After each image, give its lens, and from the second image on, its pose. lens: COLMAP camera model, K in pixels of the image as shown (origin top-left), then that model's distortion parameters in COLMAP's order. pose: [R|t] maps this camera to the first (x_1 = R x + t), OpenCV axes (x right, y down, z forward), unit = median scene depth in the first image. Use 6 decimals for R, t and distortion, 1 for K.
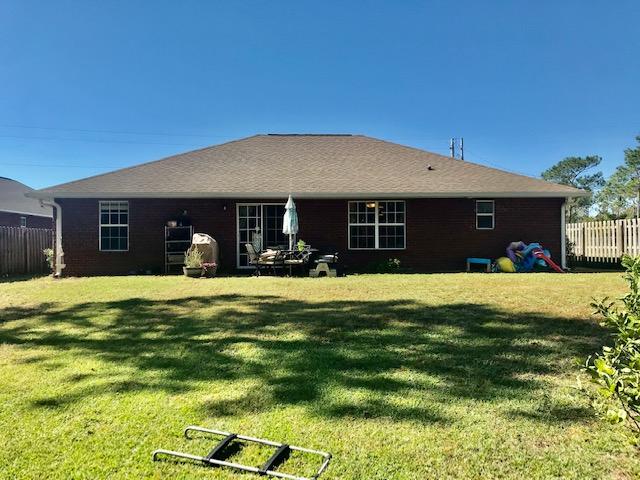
lens RADIAL K [[526.0, 0, 321.3], [0, 526.0, 243.9], [0, 0, 1]] dist [0.029272, -0.002598]
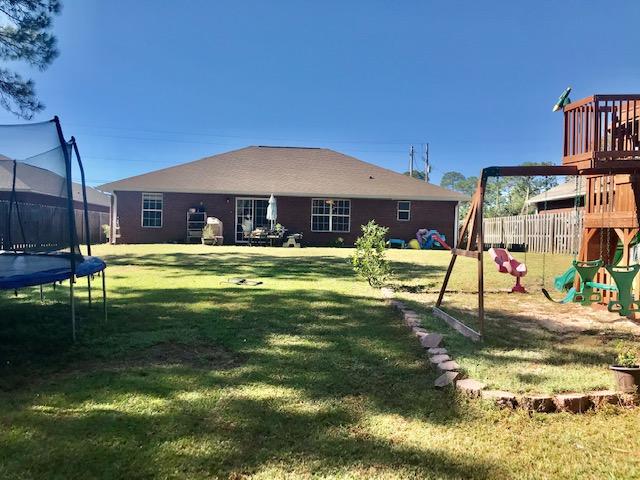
lens RADIAL K [[526.0, 0, 321.3], [0, 526.0, 243.9], [0, 0, 1]] dist [0.029272, -0.002598]
pose [[0.999296, 0.029342, 0.023368, 0.048419], [-0.029720, 0.999430, 0.015985, 0.021890], [-0.022885, -0.016668, 0.999599, -0.495087]]
